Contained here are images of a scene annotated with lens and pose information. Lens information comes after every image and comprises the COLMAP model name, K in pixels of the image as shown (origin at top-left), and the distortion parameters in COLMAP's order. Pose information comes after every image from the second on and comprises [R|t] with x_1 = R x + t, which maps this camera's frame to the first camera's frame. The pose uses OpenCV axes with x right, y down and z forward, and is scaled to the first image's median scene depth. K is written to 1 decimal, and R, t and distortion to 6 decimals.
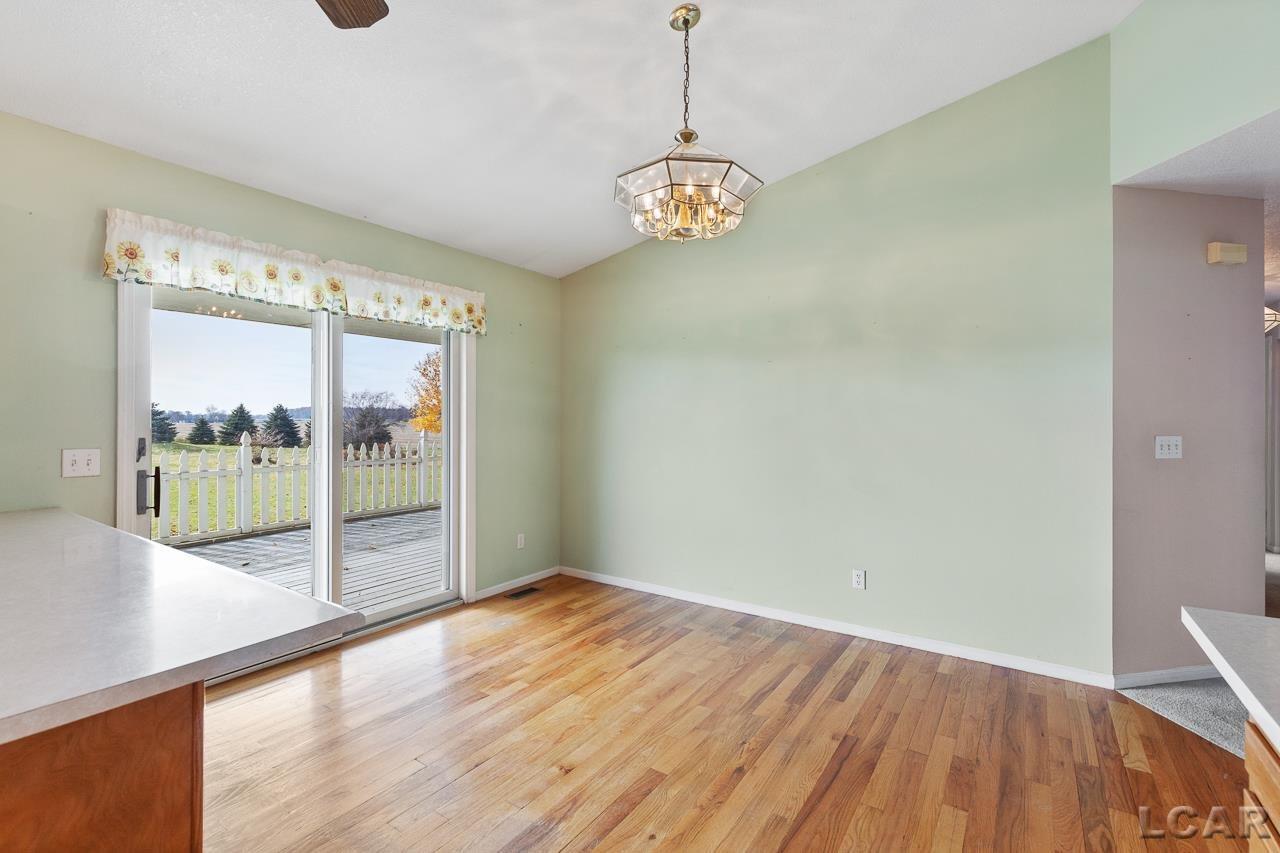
lens RADIAL K [[576.5, 0, 637.7], [0, 576.5, 414.0], [0, 0, 1]] dist [0.004843, -0.000122]
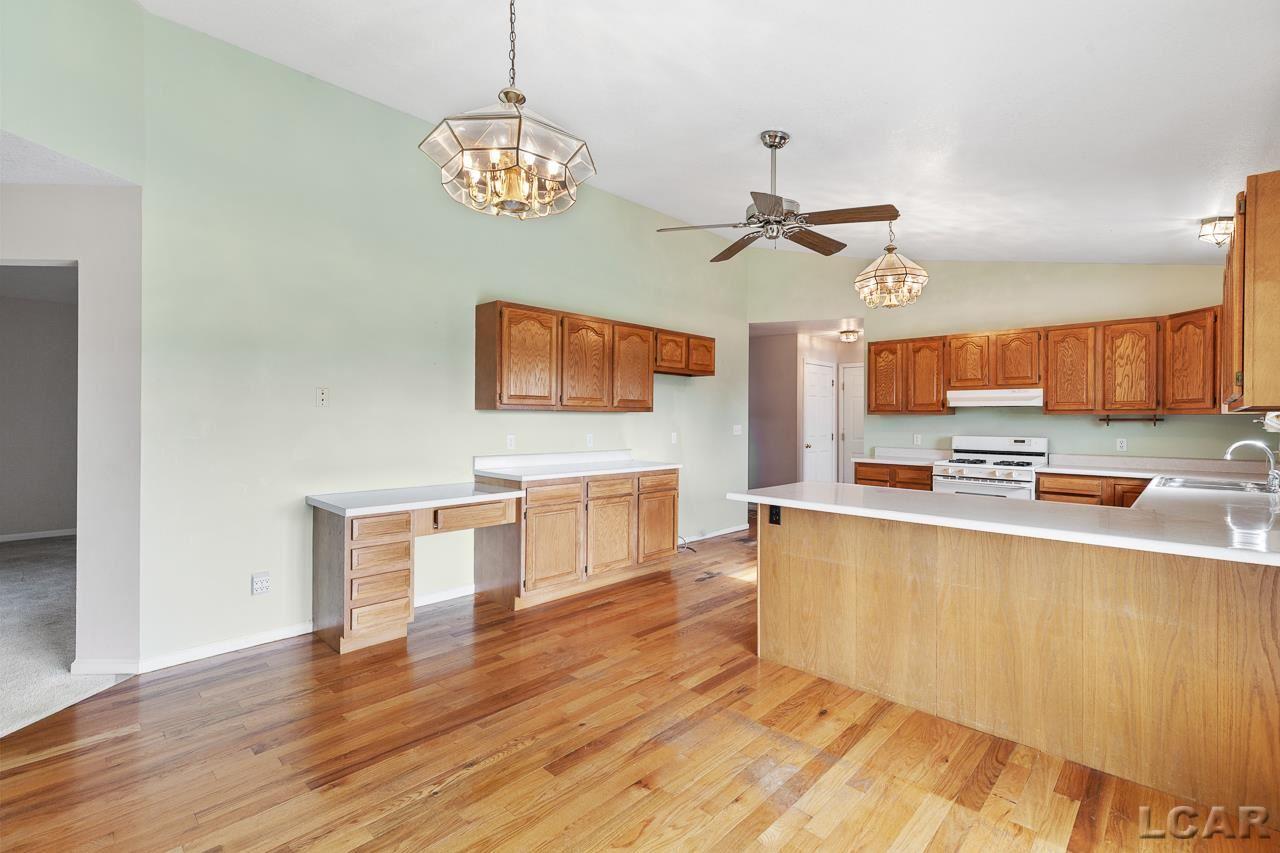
lens RADIAL K [[576.5, 0, 637.7], [0, 576.5, 414.0], [0, 0, 1]] dist [0.004843, -0.000122]
pose [[-0.983460, -0.010019, 0.180850, -0.197799], [-0.011651, 0.999900, -0.007964, 0.000544], [-0.180752, -0.009940, -0.983478, 1.346282]]
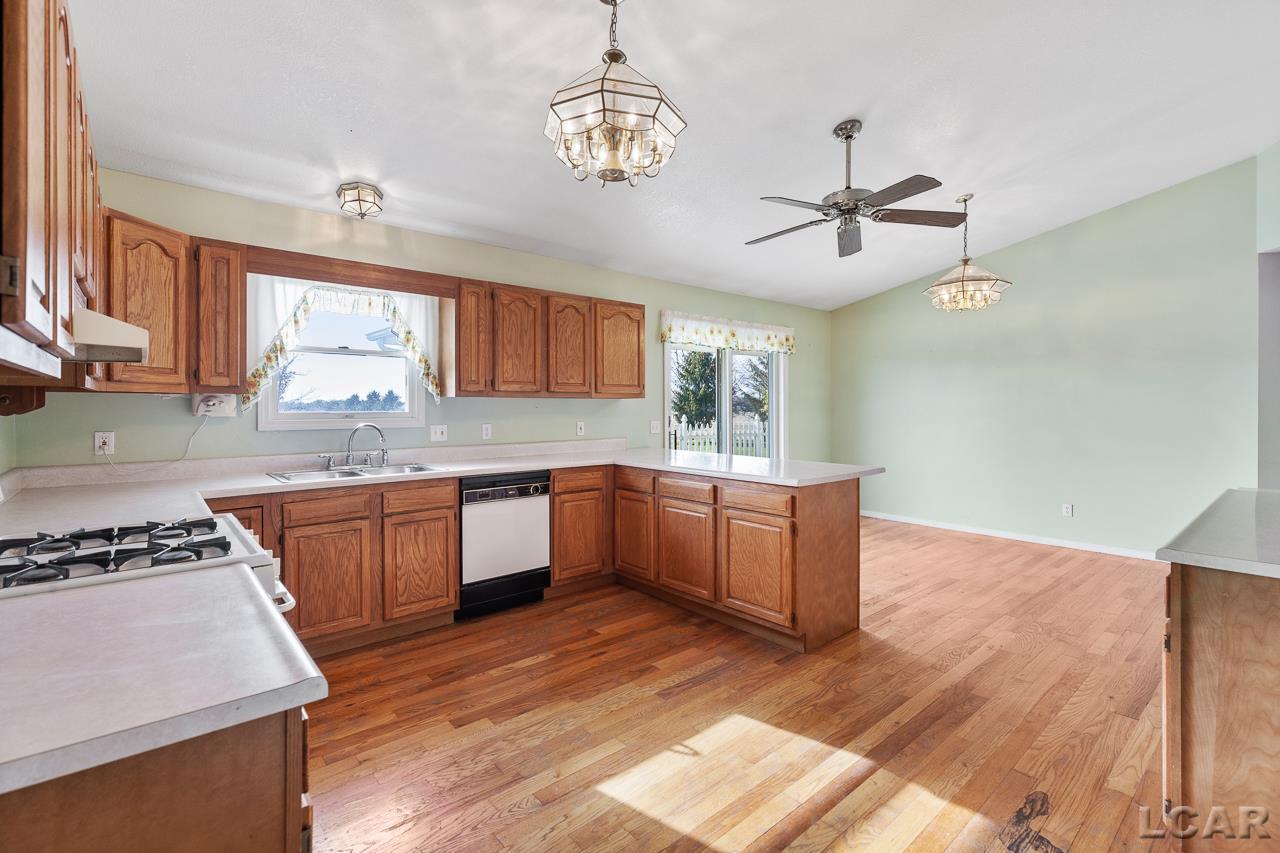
lens RADIAL K [[576.5, 0, 637.7], [0, 576.5, 414.0], [0, 0, 1]] dist [0.004843, -0.000122]
pose [[0.963670, -0.004281, -0.267061, -0.333050], [0.008798, 0.999838, 0.015722, -0.000820], [0.266950, -0.017501, 0.963551, -0.848504]]
